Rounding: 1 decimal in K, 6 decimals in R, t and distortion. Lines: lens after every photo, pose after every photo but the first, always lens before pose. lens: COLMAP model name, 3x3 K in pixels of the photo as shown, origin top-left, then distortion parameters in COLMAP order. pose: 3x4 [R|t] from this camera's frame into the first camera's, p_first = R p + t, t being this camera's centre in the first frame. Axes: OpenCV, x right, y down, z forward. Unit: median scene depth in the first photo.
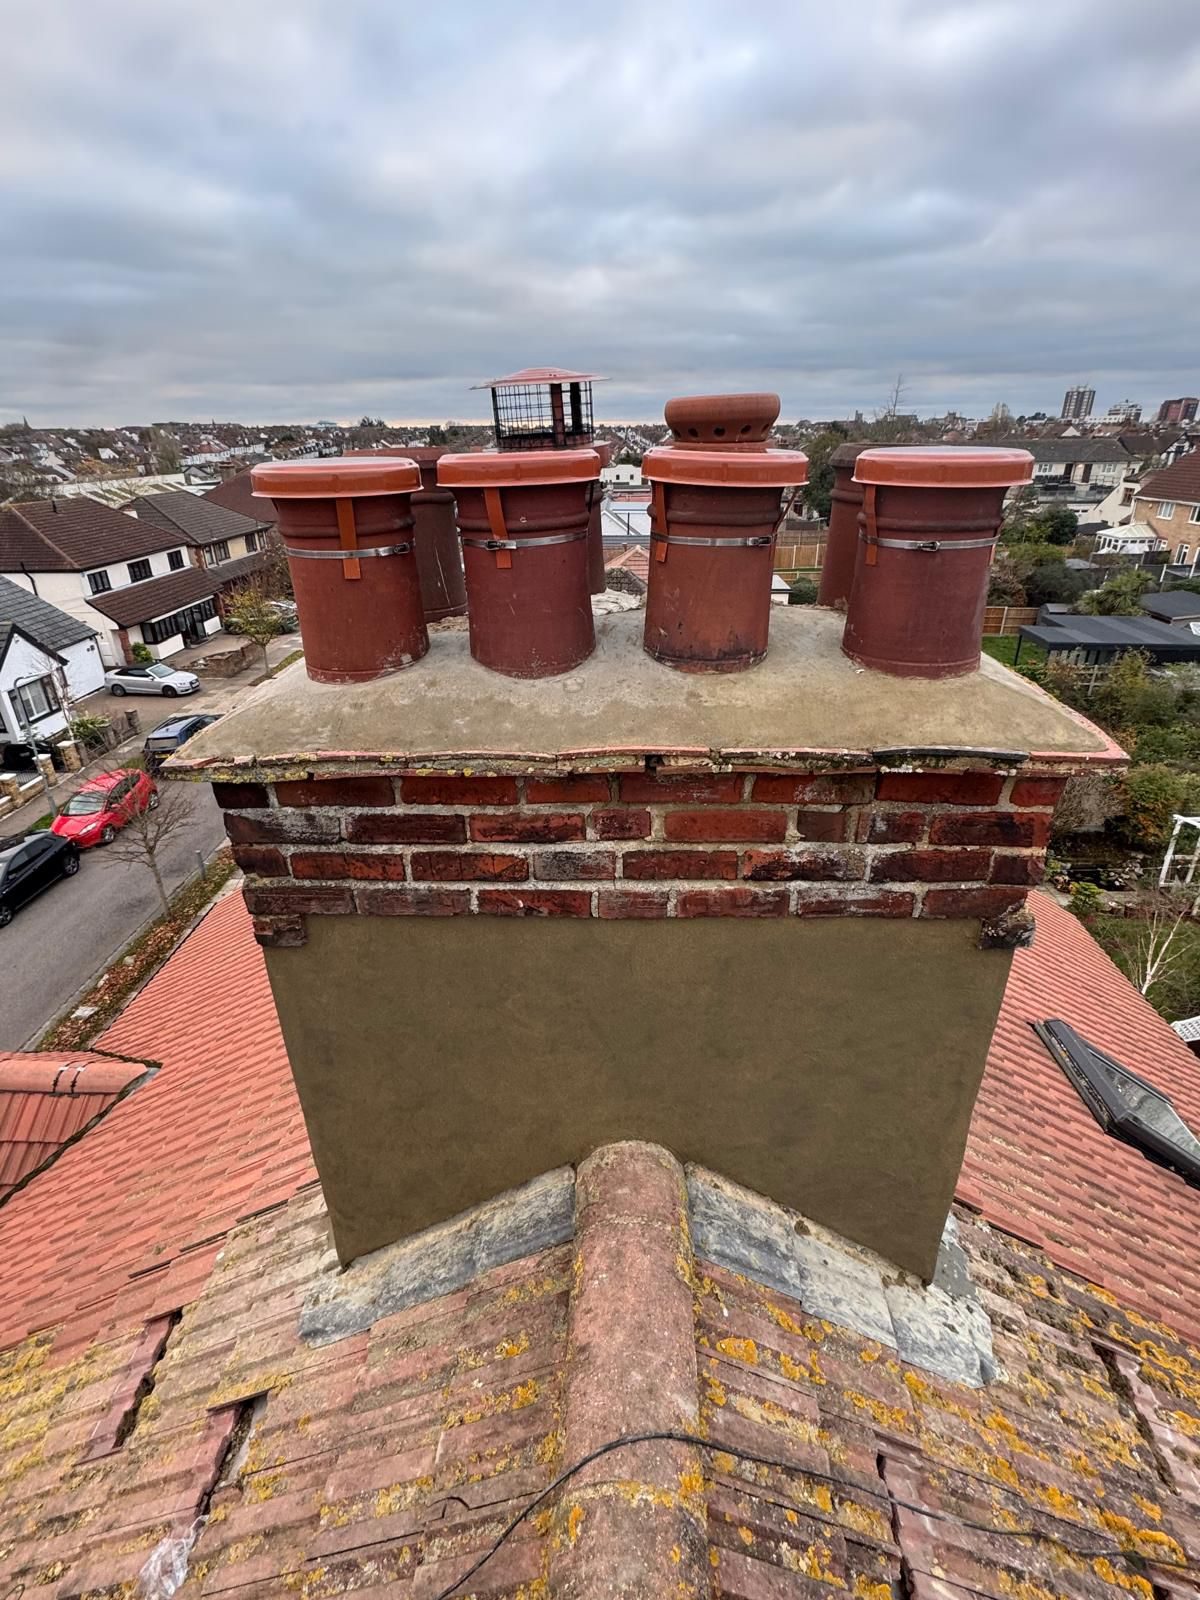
lens RADIAL K [[728.3, 0, 600.0], [0, 728.3, 800.0], [0, 0, 1]] dist [-0.010154, -0.000466]
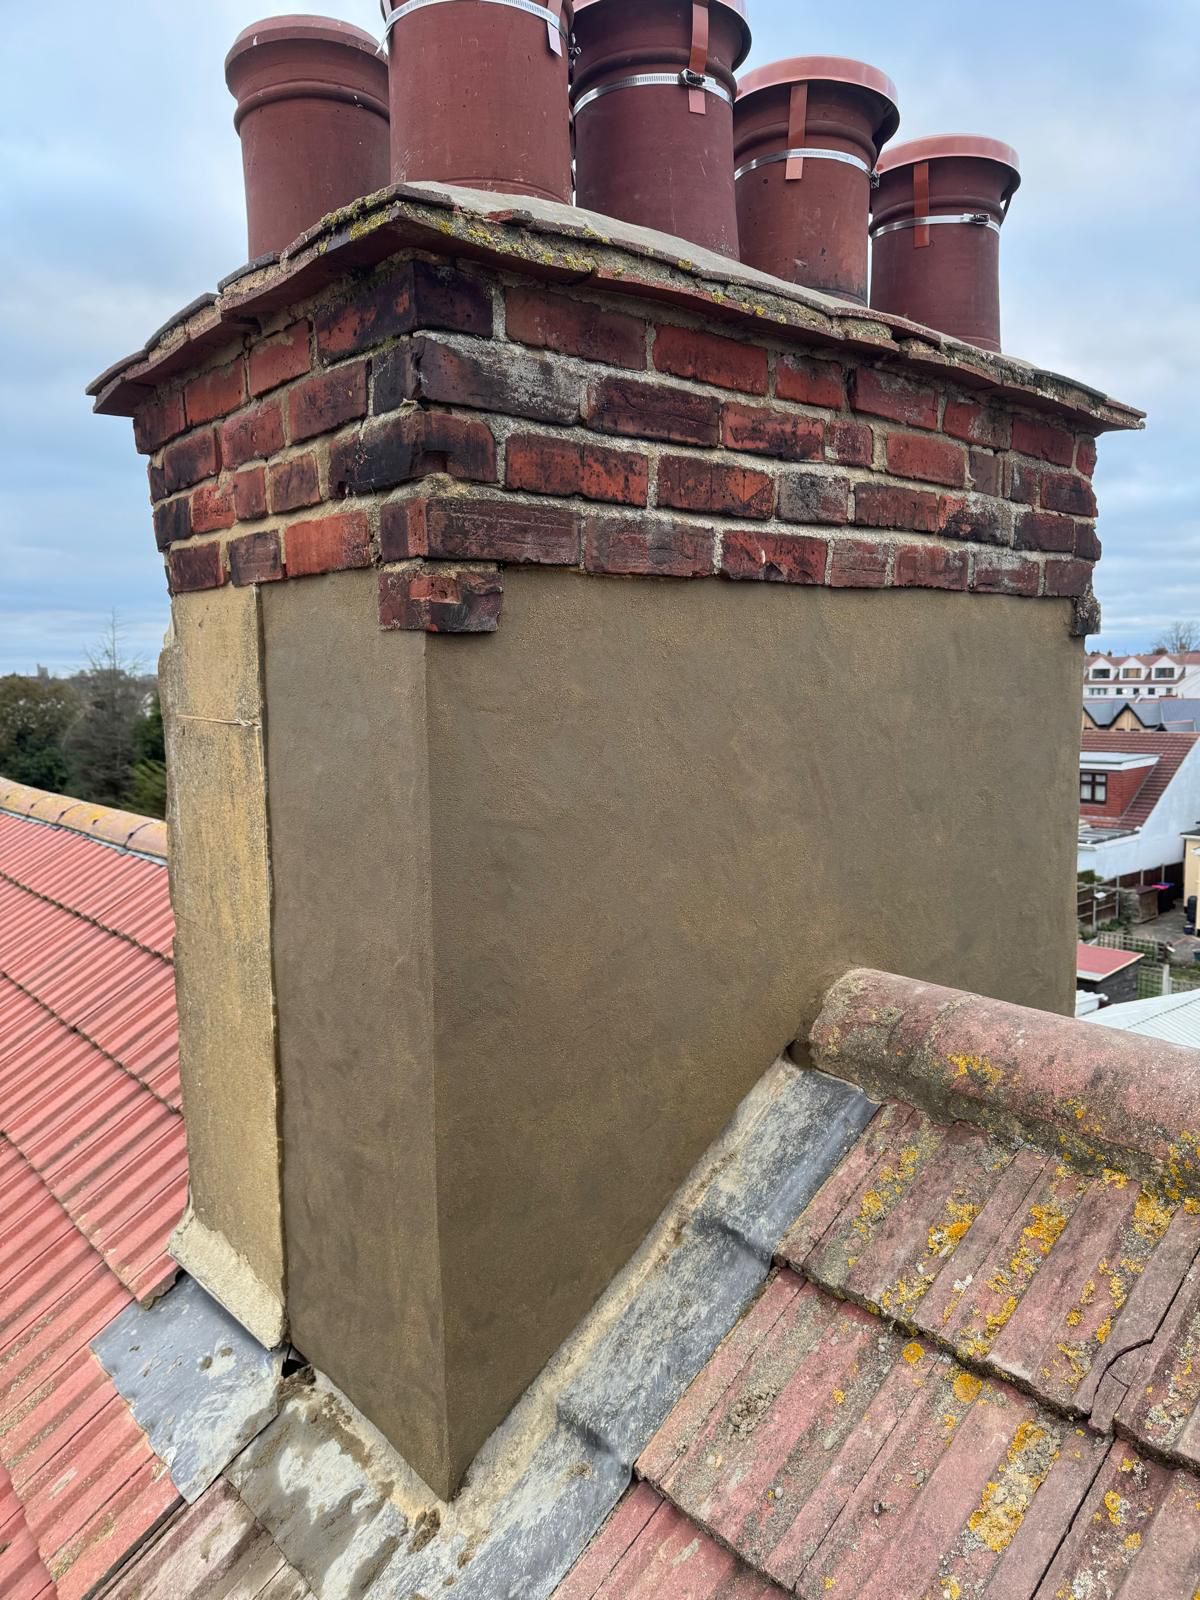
lens RADIAL K [[1110.3, 0, 600.0], [0, 1110.3, 800.0], [0, 0, 1]] dist [0.067479, -0.061872]
pose [[0.743316, -0.086419, 0.663335, -0.989226], [0.273619, 0.944151, -0.183606, 0.533737], [-0.610422, 0.317978, 0.725448, 0.396223]]
